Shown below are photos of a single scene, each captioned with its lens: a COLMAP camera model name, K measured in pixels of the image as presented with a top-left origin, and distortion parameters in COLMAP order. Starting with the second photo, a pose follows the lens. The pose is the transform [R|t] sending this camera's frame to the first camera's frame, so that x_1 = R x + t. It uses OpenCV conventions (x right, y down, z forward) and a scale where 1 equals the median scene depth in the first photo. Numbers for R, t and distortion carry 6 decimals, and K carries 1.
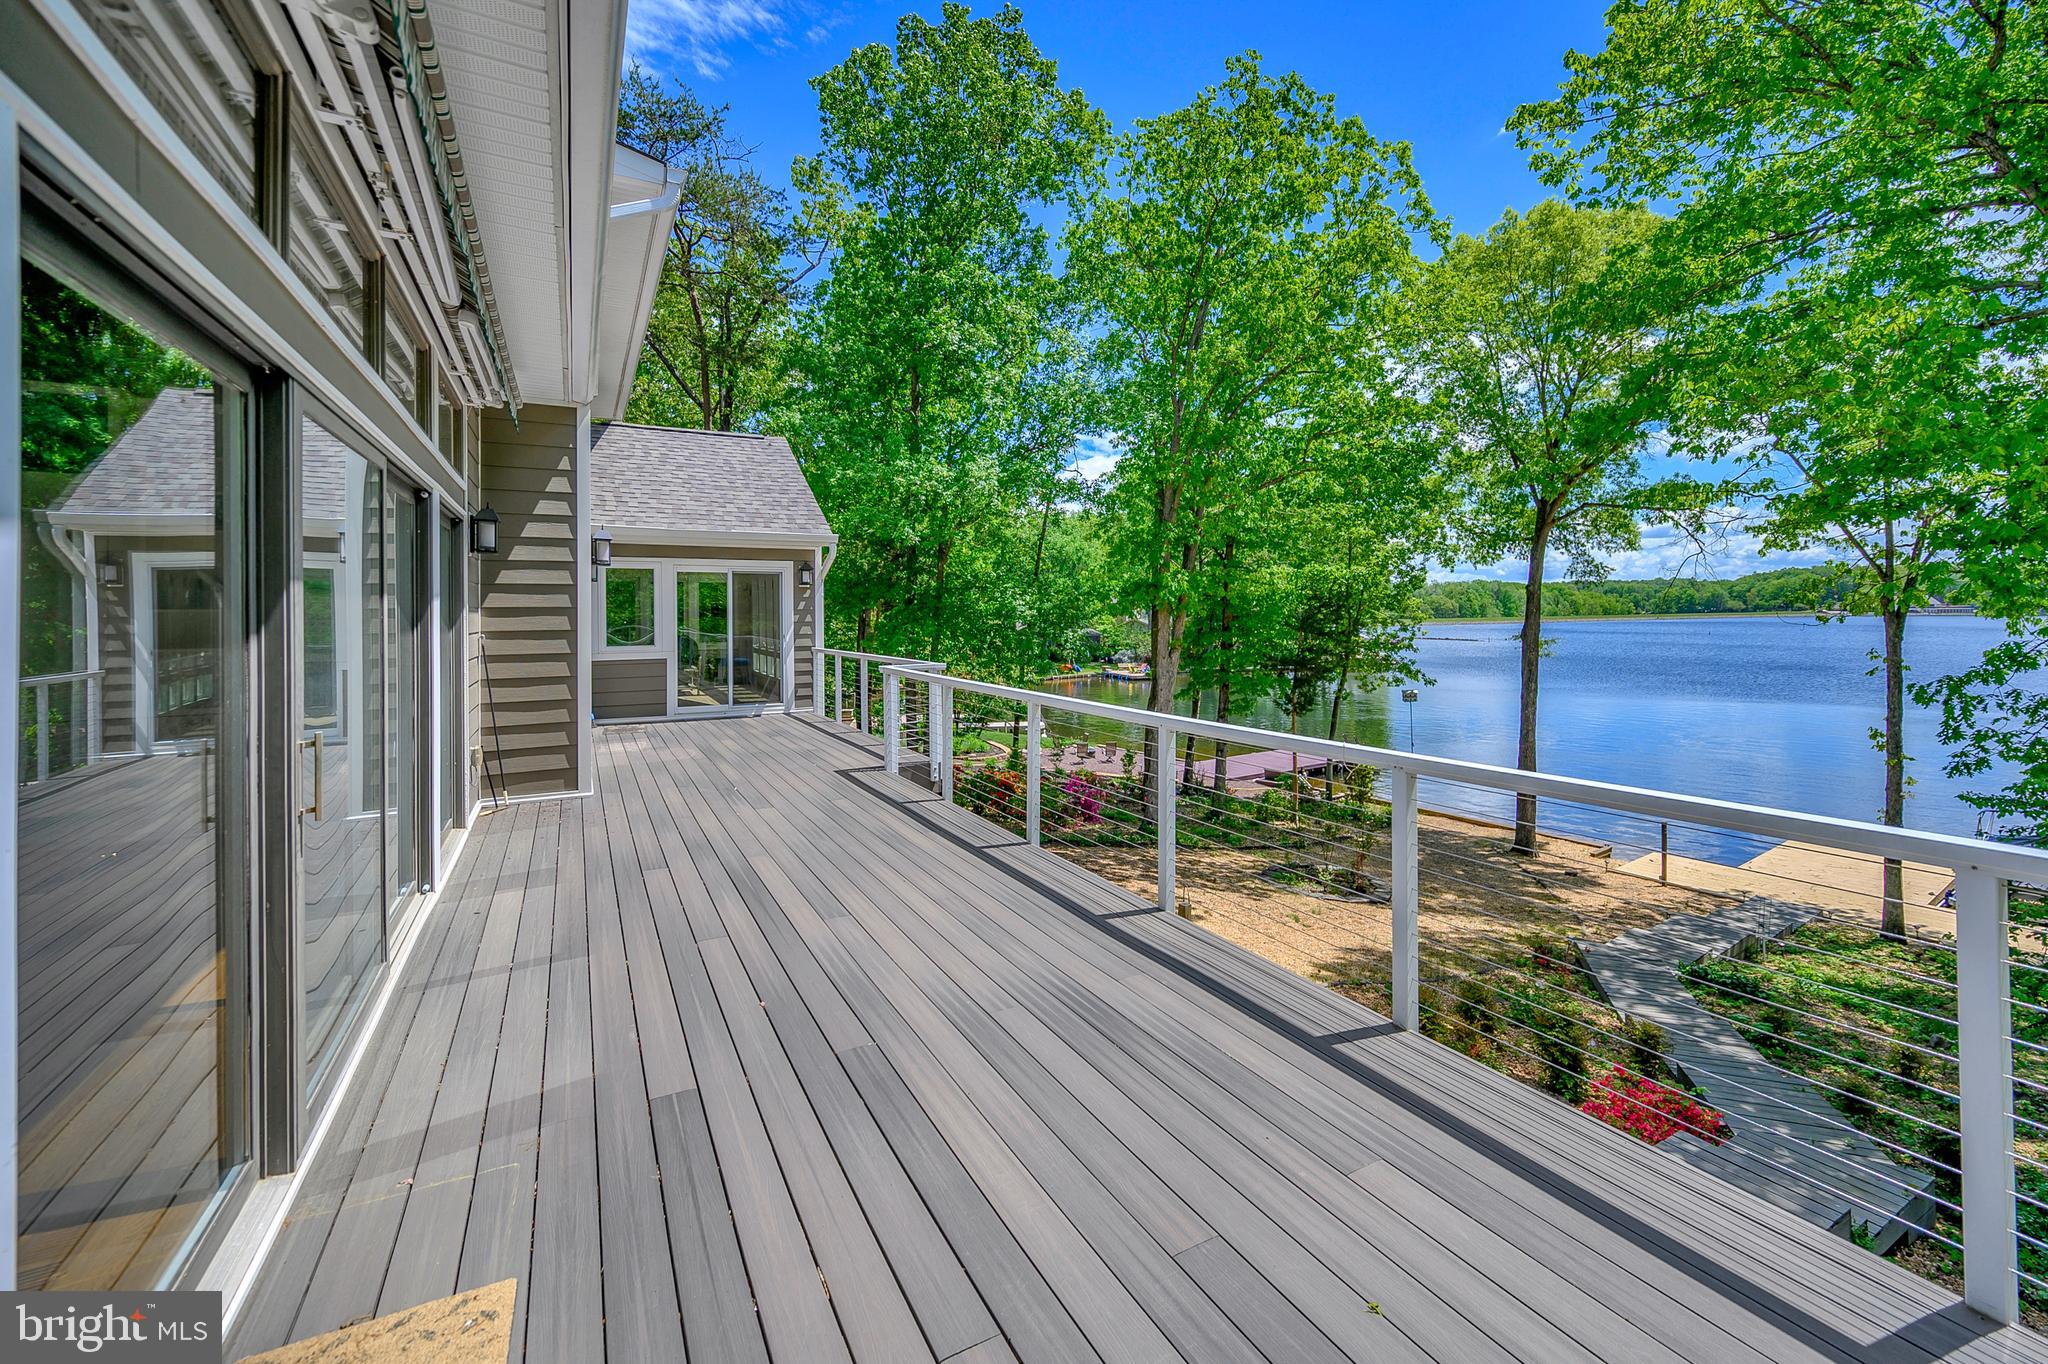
lens RADIAL K [[866.3, 0, 1026.7], [0, 866.3, 581.3], [0, 0, 1]] dist [0.000084, 0.000595]
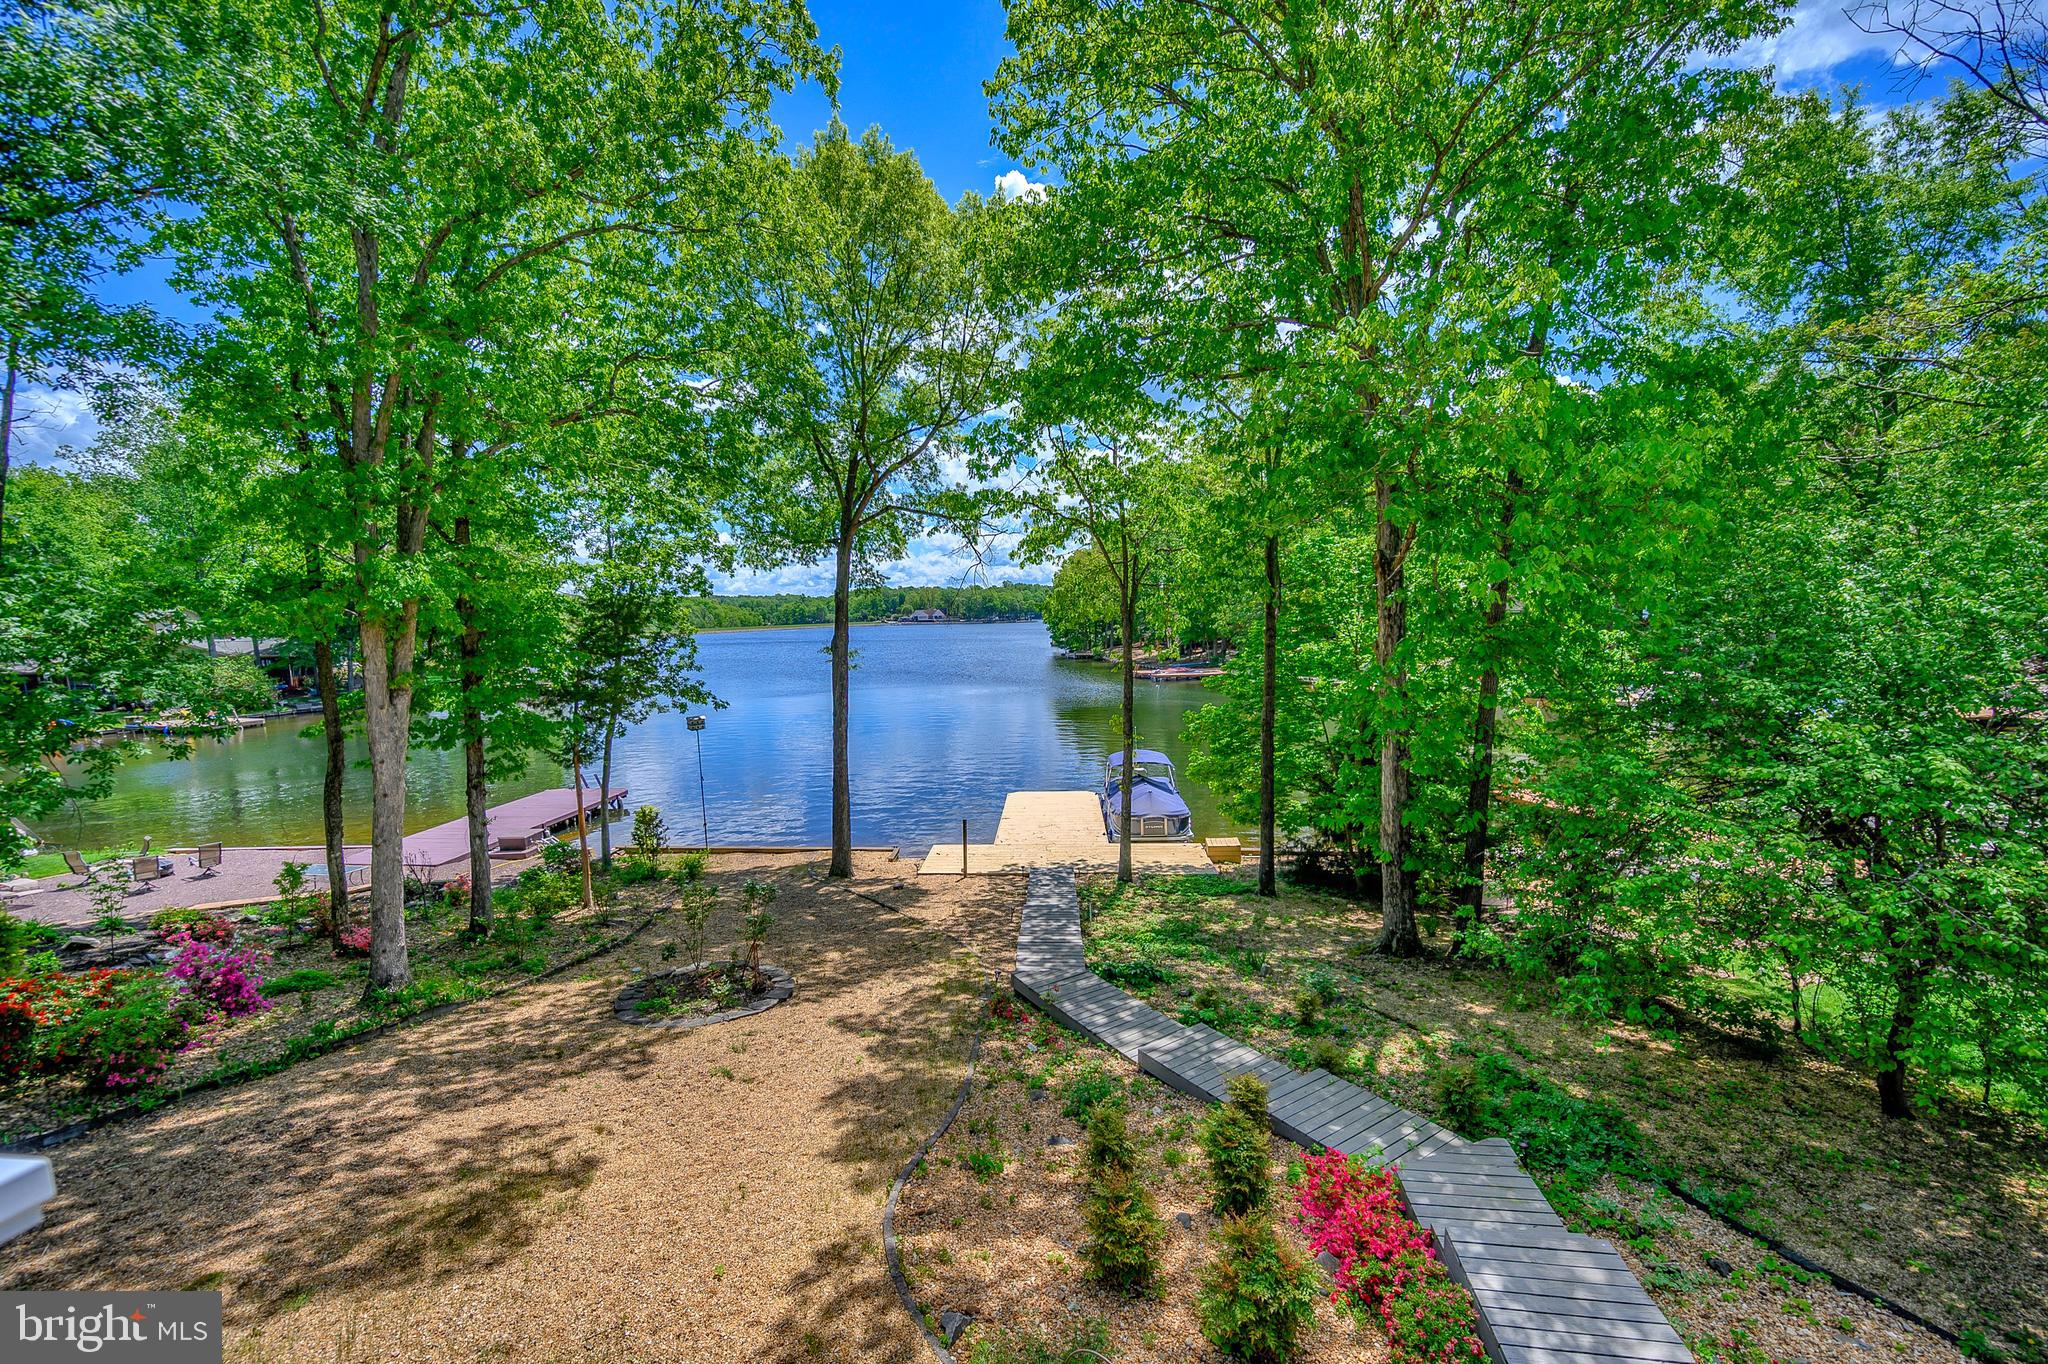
lens RADIAL K [[850.1, 0, 1014.8], [0, 850.1, 735.5], [0, 0, 1]] dist [-0.002674, -0.000233]
pose [[0.605545, -0.114943, 0.787466, -0.031950], [-0.014786, 0.987718, 0.155543, 0.011558], [-0.795673, -0.105832, 0.596409, 0.298468]]
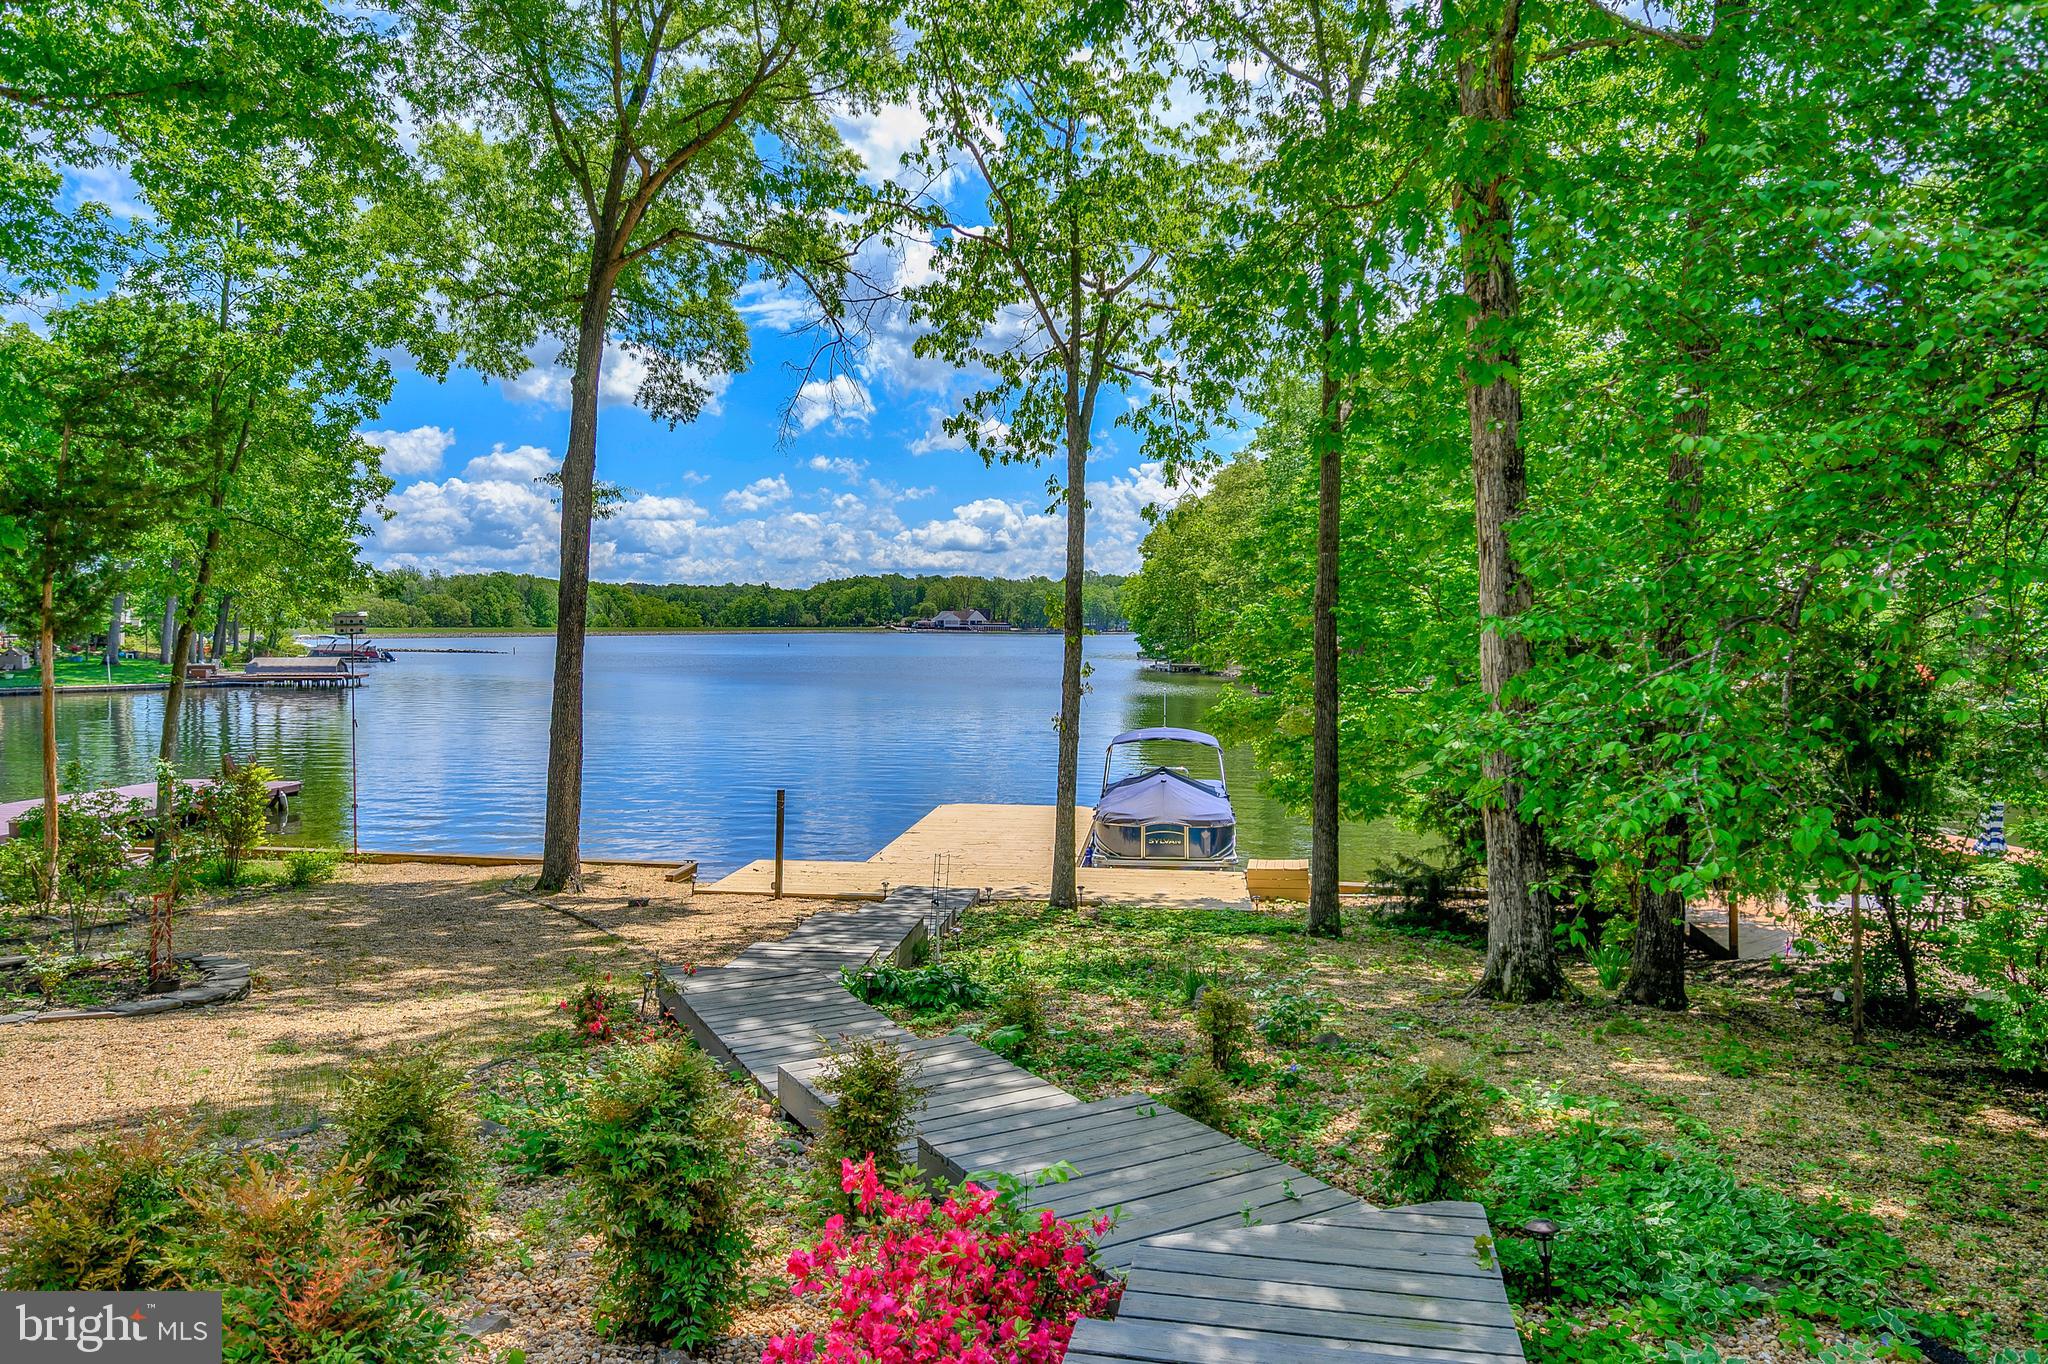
lens RADIAL K [[1348.4, 0, 1024.0], [0, 1348.4, 682.0], [0, 0, 1]] dist [-0.004149, -0.000701]
pose [[0.660521, -0.015977, 0.750637, 0.142007], [-0.029838, 0.998425, 0.047507, 0.137559], [-0.750214, -0.053776, 0.659004, 0.247343]]
